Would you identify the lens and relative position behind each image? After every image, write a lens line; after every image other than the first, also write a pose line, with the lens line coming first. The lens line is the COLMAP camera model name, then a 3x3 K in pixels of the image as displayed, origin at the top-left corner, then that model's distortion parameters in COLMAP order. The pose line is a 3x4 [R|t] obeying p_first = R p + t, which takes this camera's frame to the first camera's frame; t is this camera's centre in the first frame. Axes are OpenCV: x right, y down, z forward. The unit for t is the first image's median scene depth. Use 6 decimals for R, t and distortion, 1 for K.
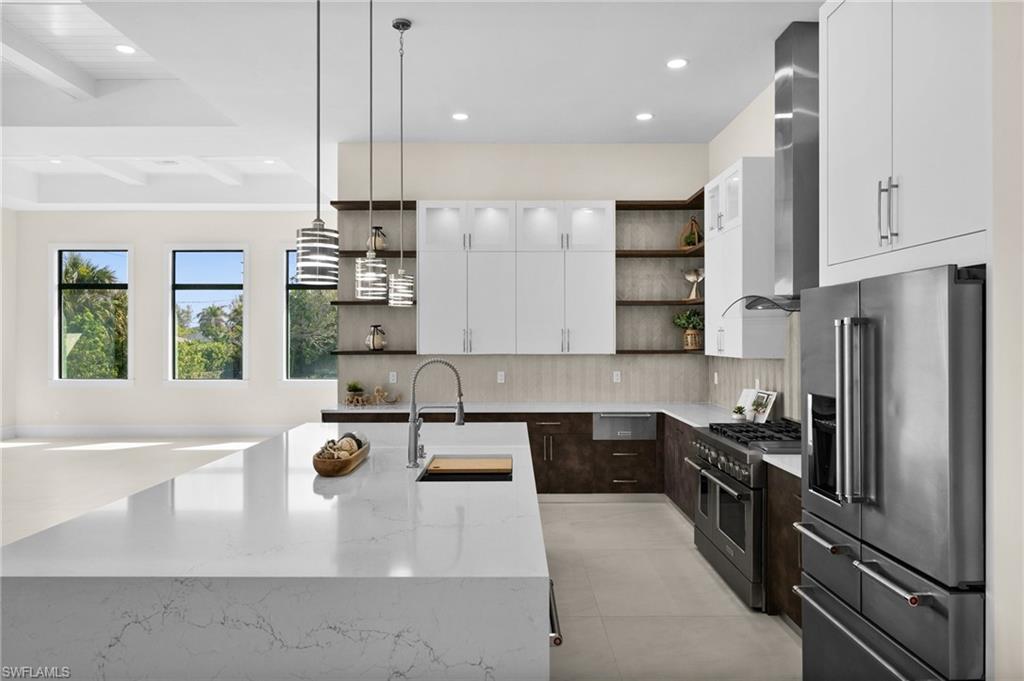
lens RADIAL K [[673.7, 0, 512.0], [0, 673.7, 340.5], [0, 0, 1]] dist [0.001885, 0.000465]
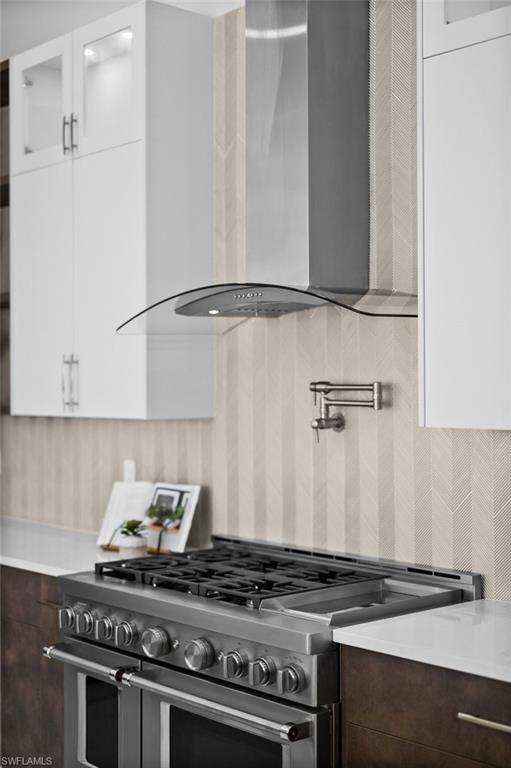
lens RADIAL K [[1109.3, 0, 255.5], [0, 1109.3, 384.0], [0, 0, 1]] dist [0.015613, -0.016430]
pose [[0.750074, 0.001138, 0.661352, -0.096982], [0.004871, 0.999962, -0.007246, 0.006071], [-0.661336, 0.008656, 0.750040, 0.289506]]
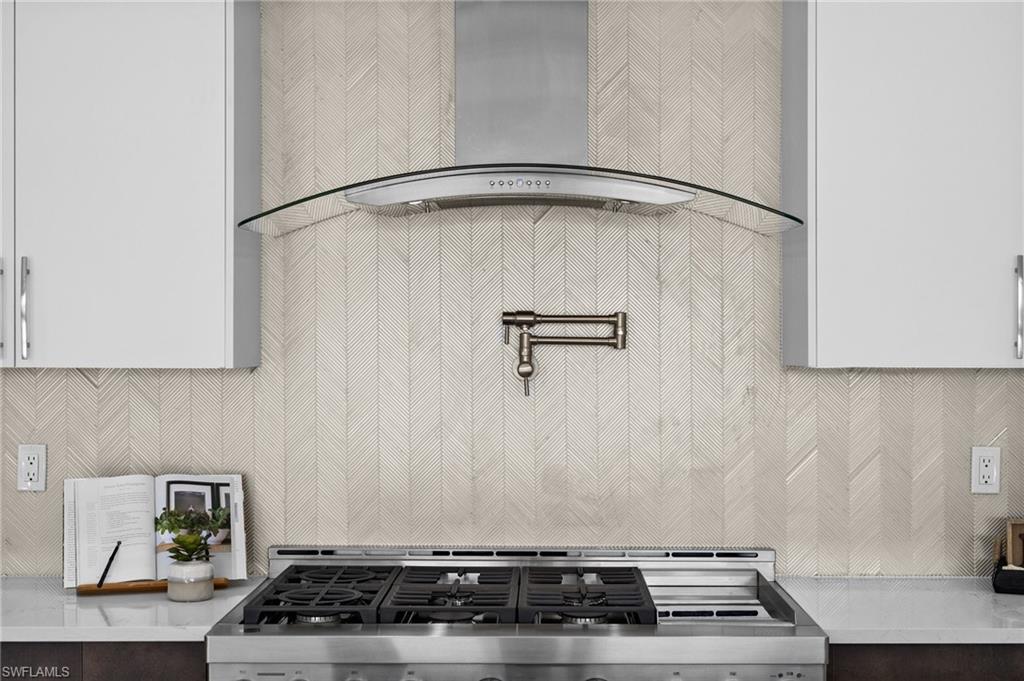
lens RADIAL K [[1479.0, 0, 512.0], [0, 1479.0, 340.5], [0, 0, 1]] dist [0.015613, -0.016430]
pose [[0.025974, 0.002247, 0.999660, -0.243461], [0.003323, 0.999992, -0.002334, 0.013193], [-0.999657, 0.003383, 0.025966, 0.695538]]
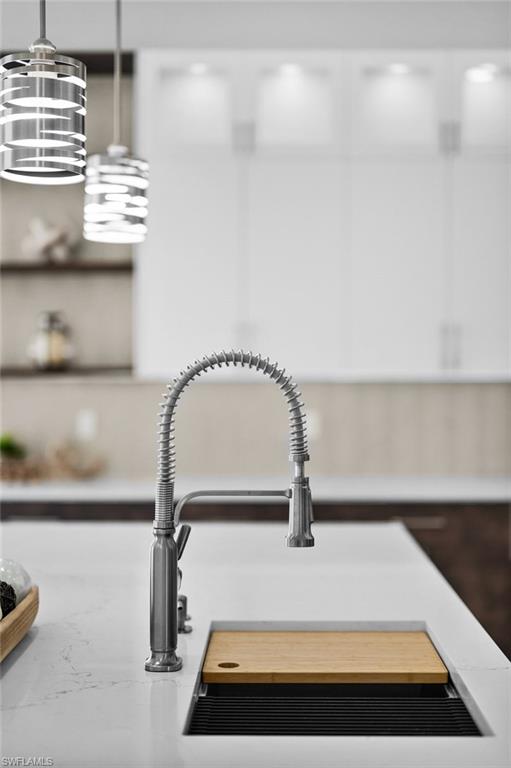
lens RADIAL K [[1109.3, 0, 255.5], [0, 1109.3, 384.0], [0, 0, 1]] dist [0.015613, -0.016430]
pose [[0.999864, 0.003984, -0.015983, -0.047860], [-0.003839, 0.999952, 0.009063, 0.020351], [0.016018, -0.009001, 0.999831, 0.229633]]
